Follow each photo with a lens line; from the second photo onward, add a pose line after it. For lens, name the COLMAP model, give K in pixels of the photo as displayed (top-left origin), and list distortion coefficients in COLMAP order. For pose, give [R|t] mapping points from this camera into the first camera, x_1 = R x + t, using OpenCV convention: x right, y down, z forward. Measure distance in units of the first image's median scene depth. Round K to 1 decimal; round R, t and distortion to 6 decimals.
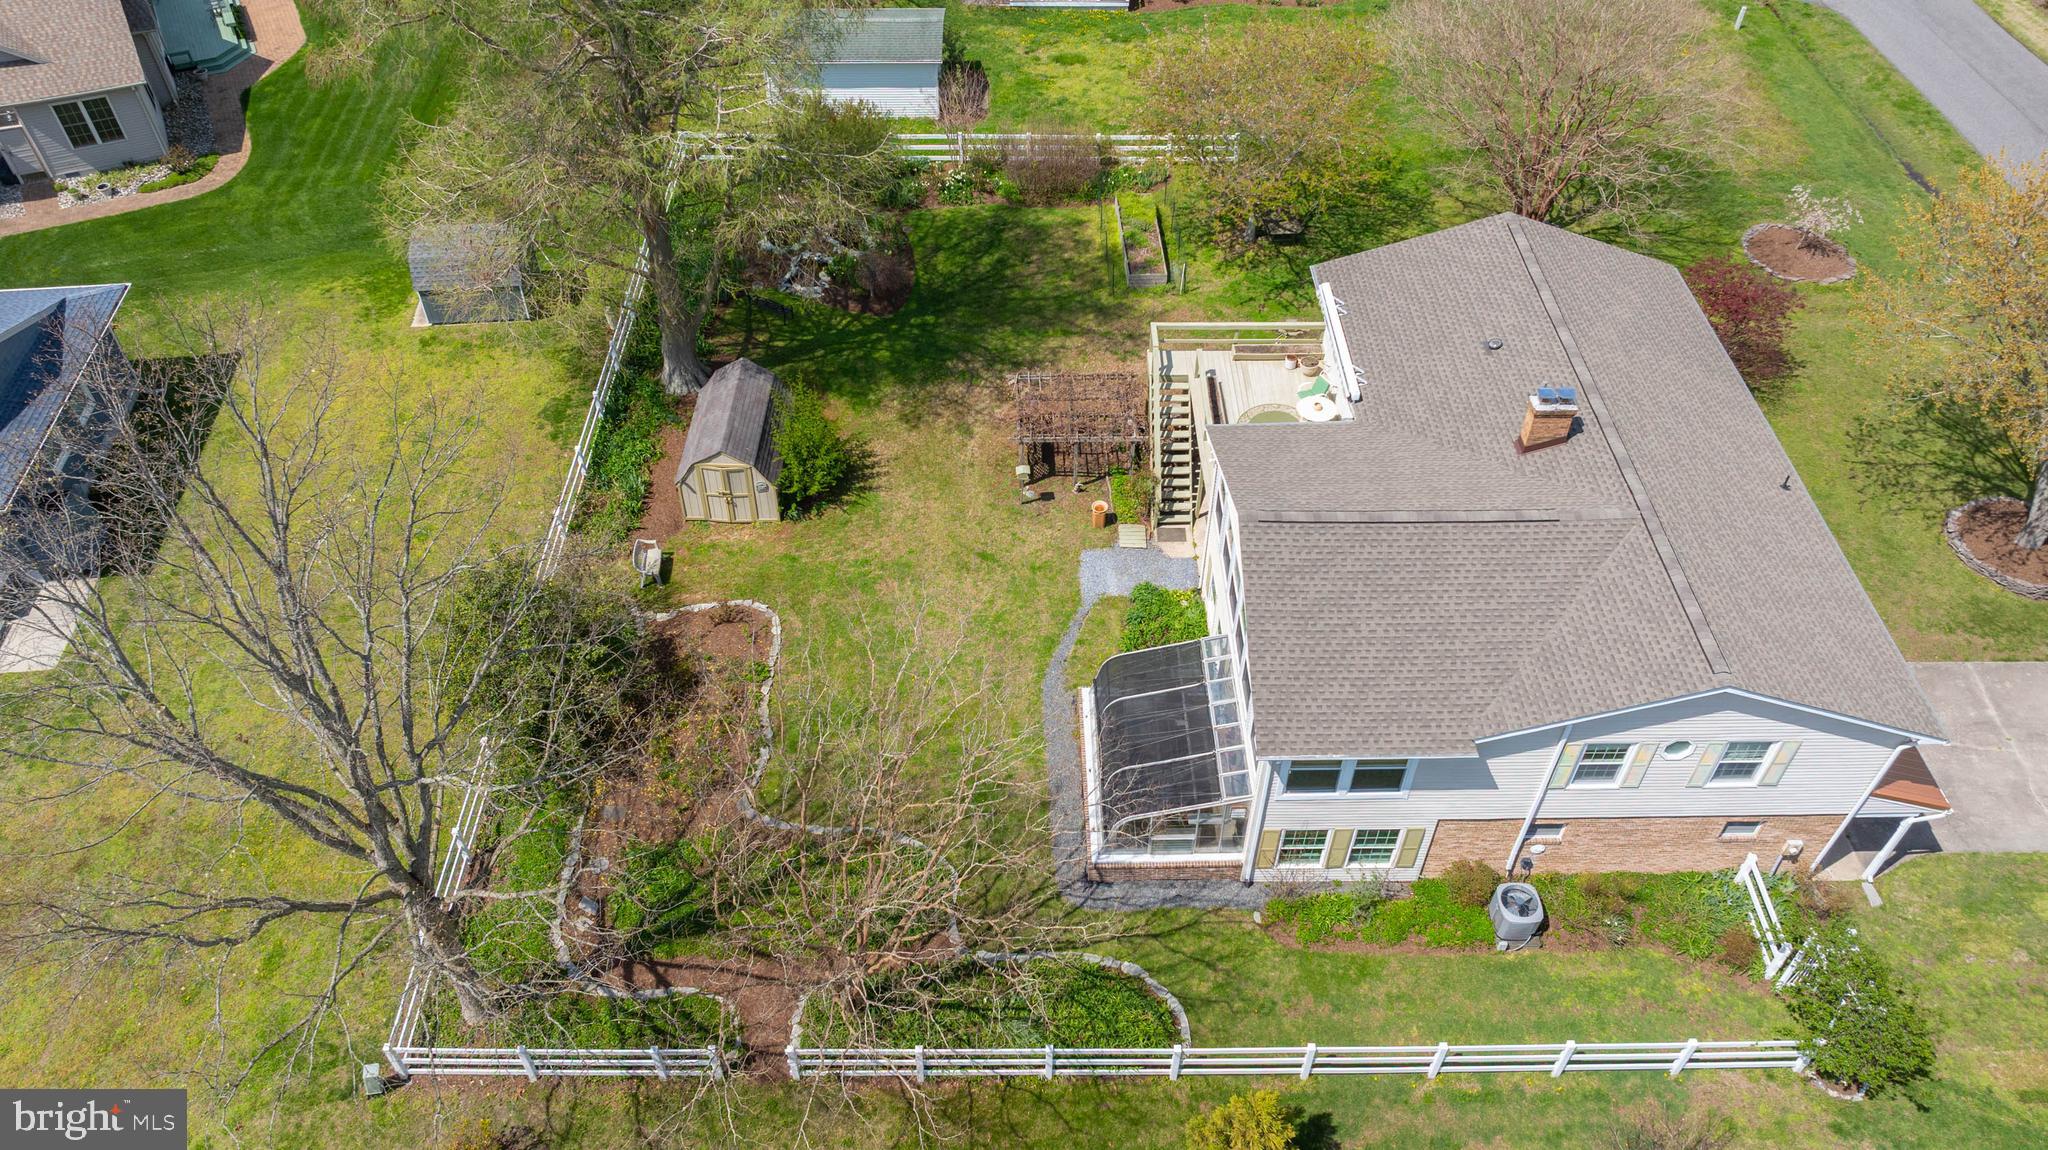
lens RADIAL K [[1448.0, 0, 1017.9], [0, 1448.0, 587.4], [0, 0, 1]] dist [-0.047624, 0.054904]
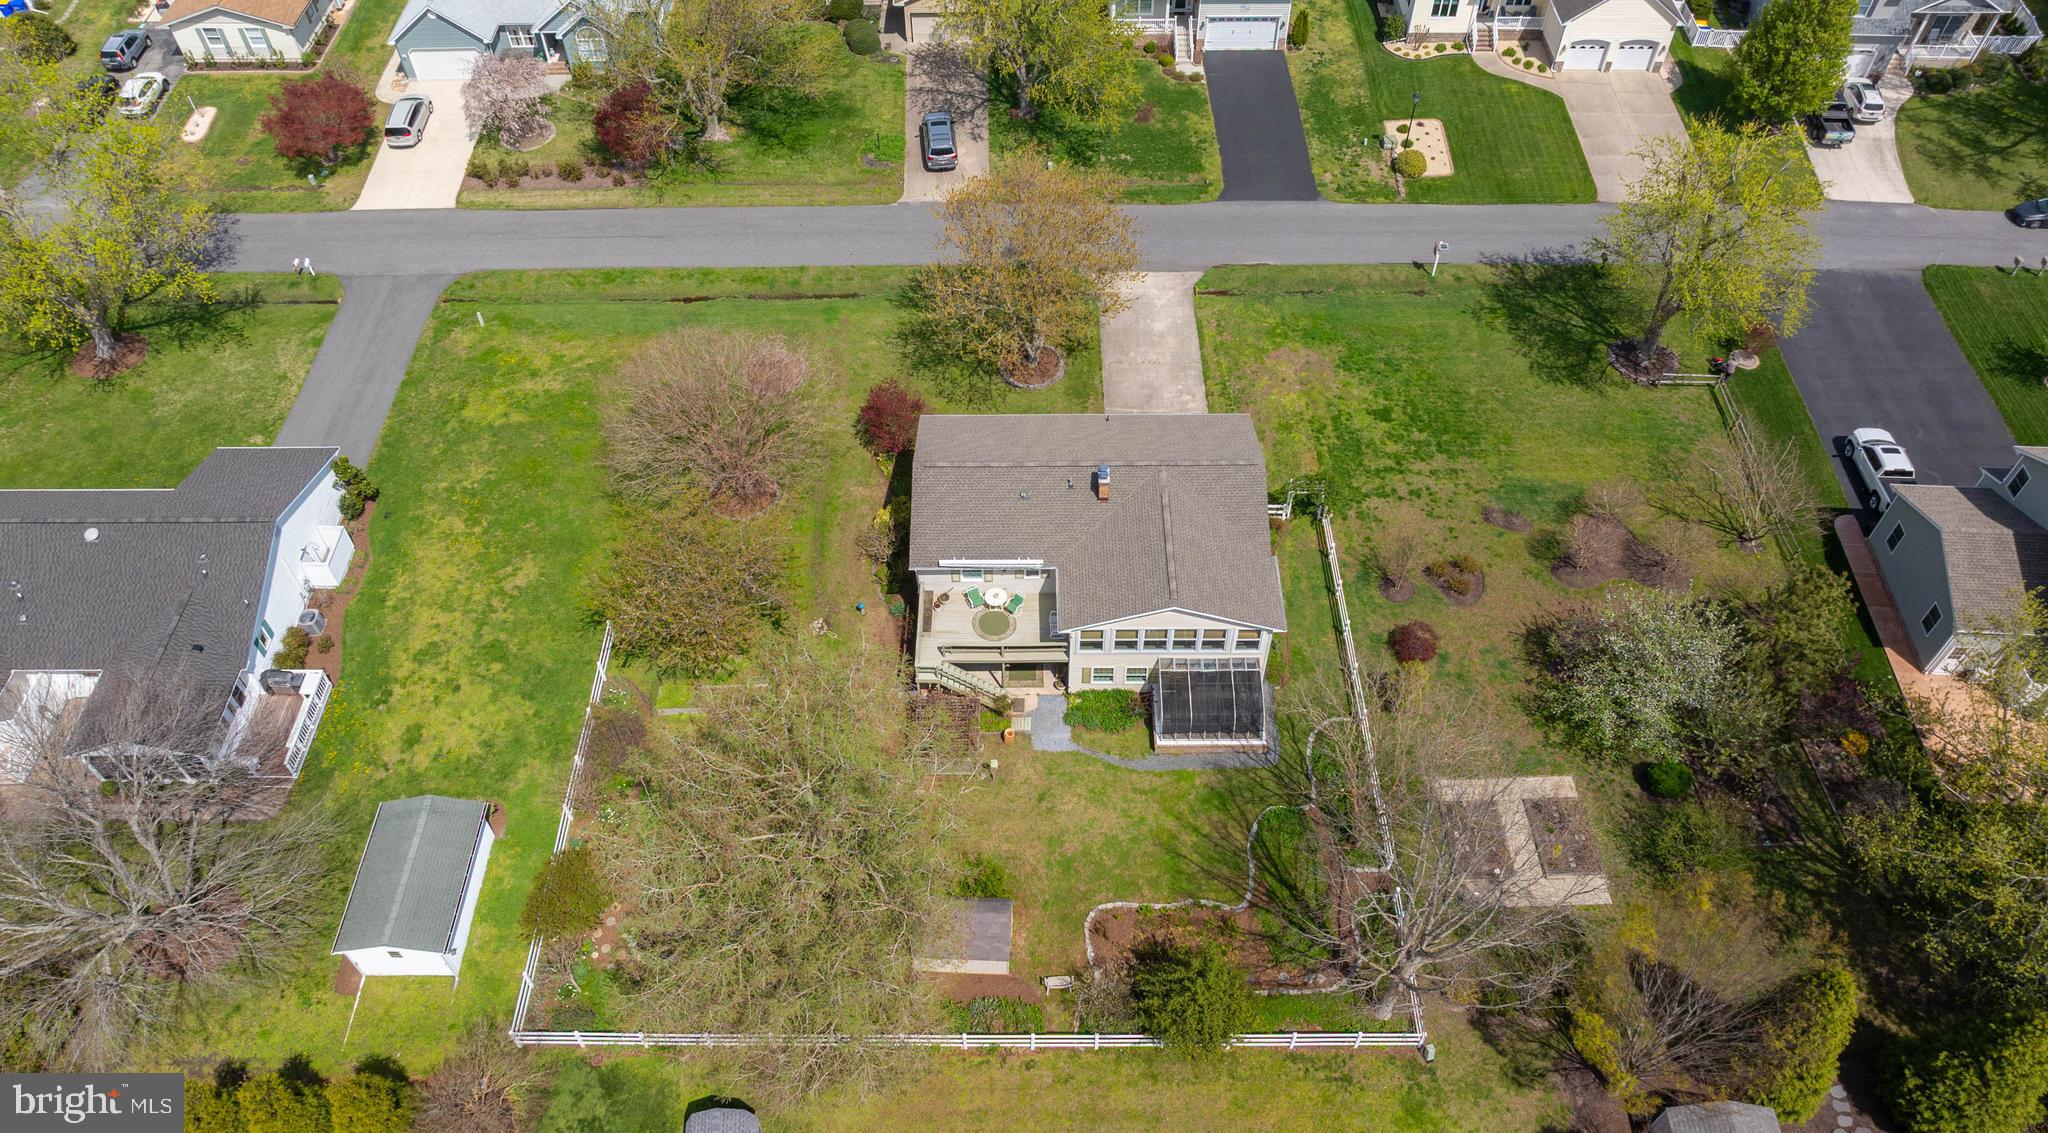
lens RADIAL K [[1424.6, 0, 1029.1], [0, 1424.6, 561.3], [0, 0, 1]] dist [-0.023497, -0.002620]
pose [[0.008020, -0.765489, 0.643399, -0.858621], [0.715231, 0.454054, 0.531300, -1.013968], [-0.698842, 0.455918, 0.551143, -0.009924]]
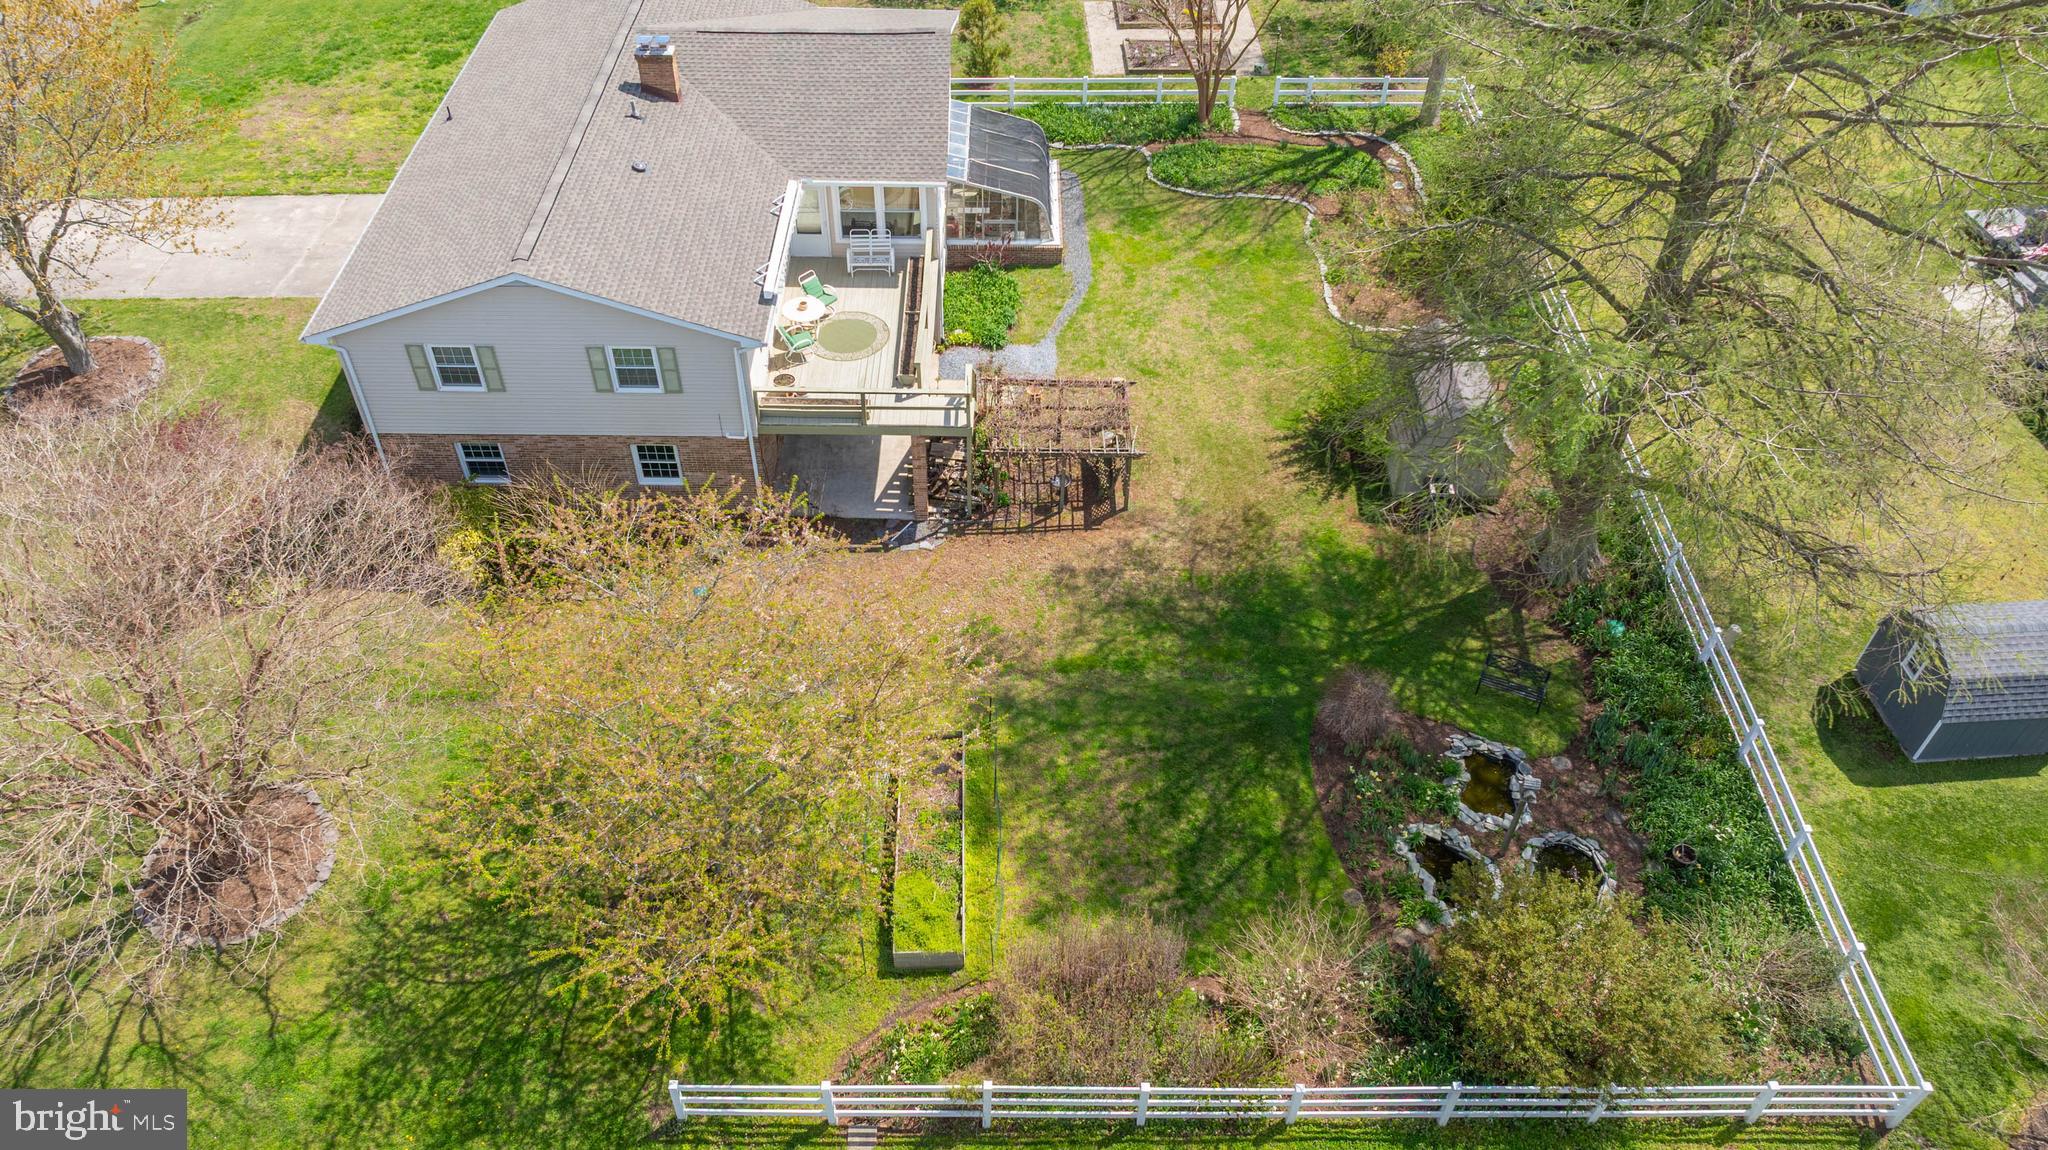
lens RADIAL K [[1445.1, 0, 1016.7], [0, 1445.1, 572.6], [0, 0, 1]] dist [-0.026514, 0.003408]
pose [[-0.999870, -0.016034, 0.001623, 0.065799], [0.001725, -0.006350, 0.999978, -1.014269], [-0.016023, 0.999851, 0.006377, 1.128051]]
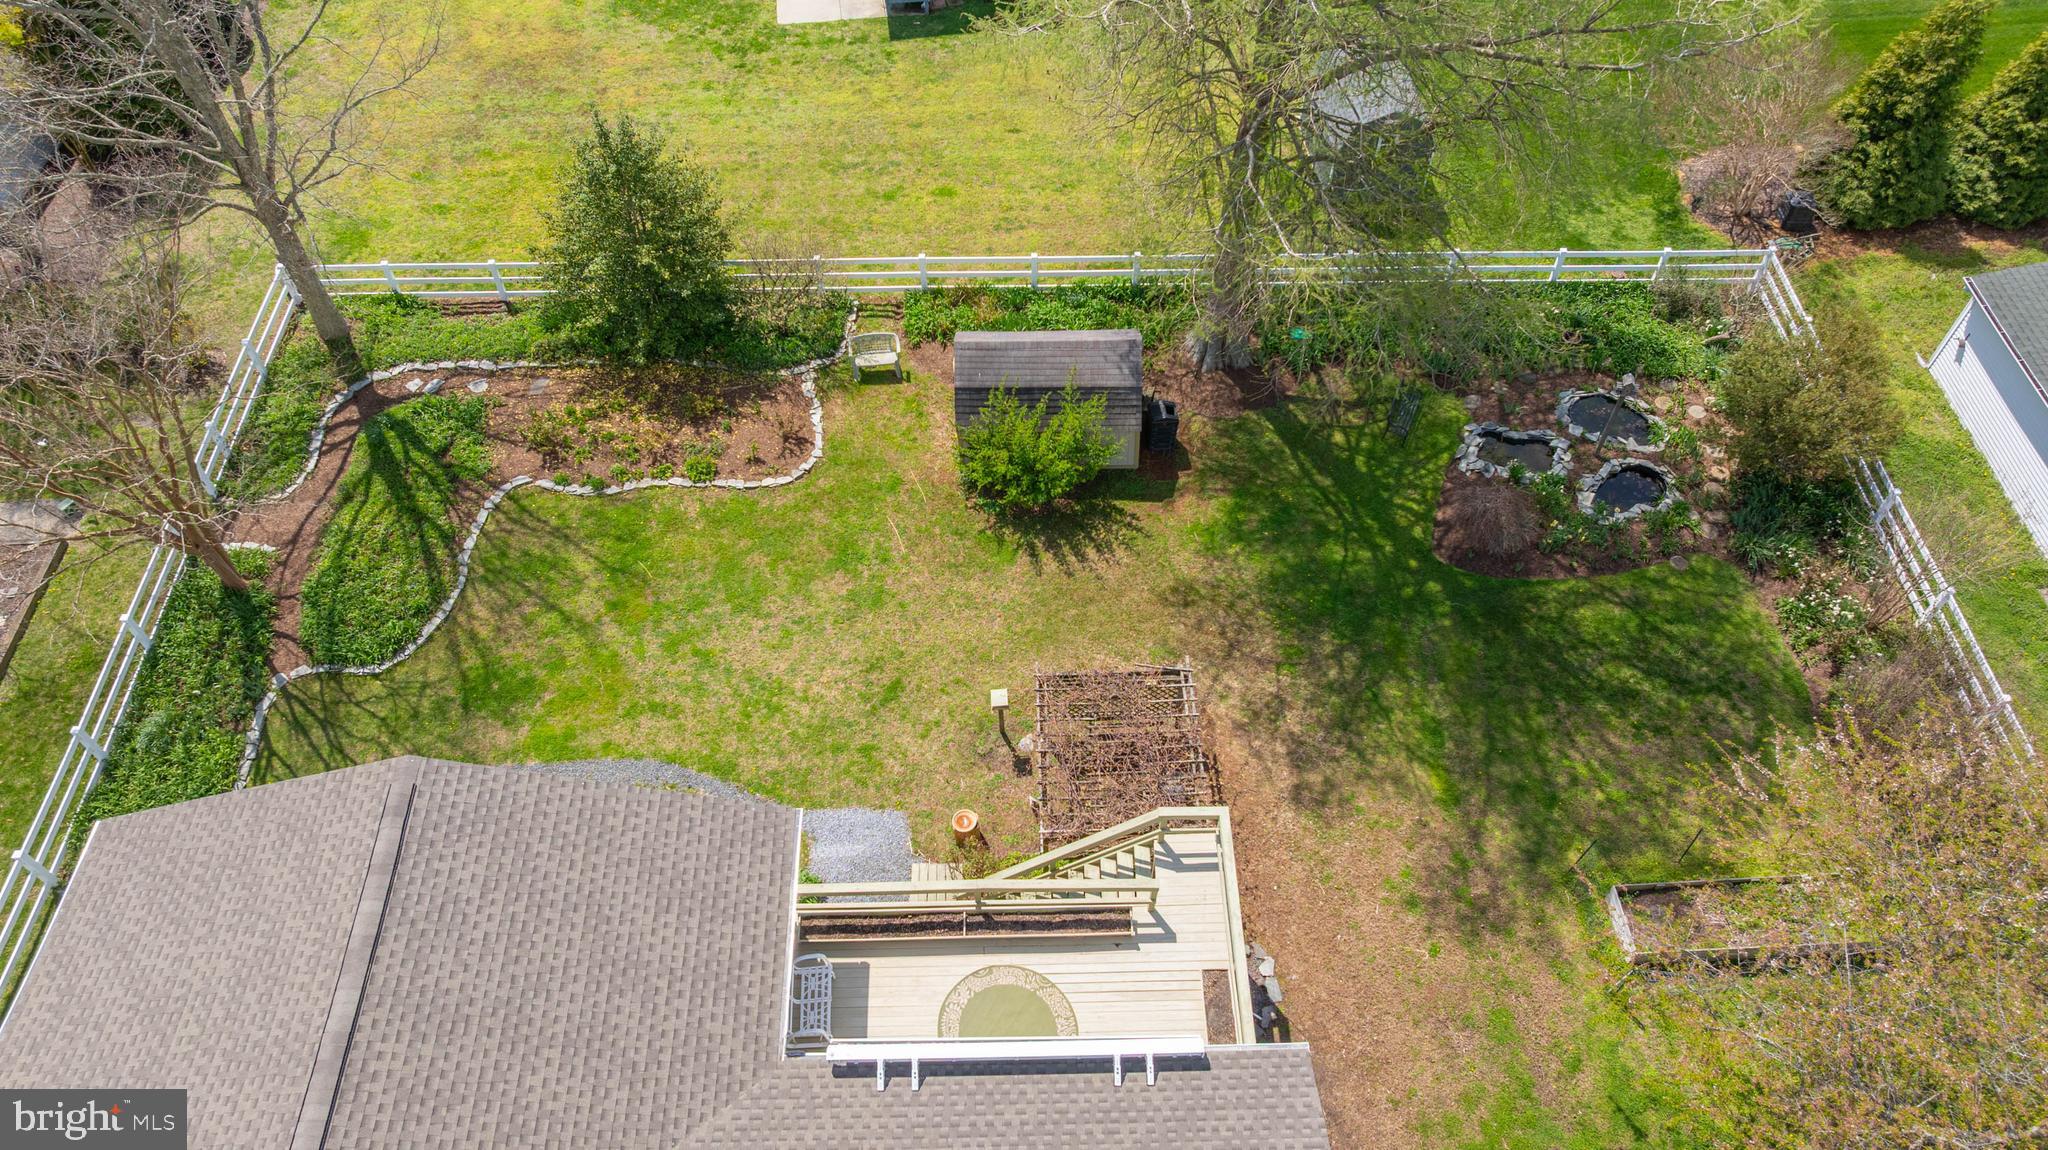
lens RADIAL K [[1445.1, 0, 1016.7], [0, 1445.1, 572.6], [0, 0, 1]] dist [-0.026514, 0.003408]
pose [[0.009461, 0.787665, -0.616032, 0.375006], [-0.711252, 0.438331, 0.549532, -0.486020], [0.702873, 0.432955, 0.564375, 0.607720]]
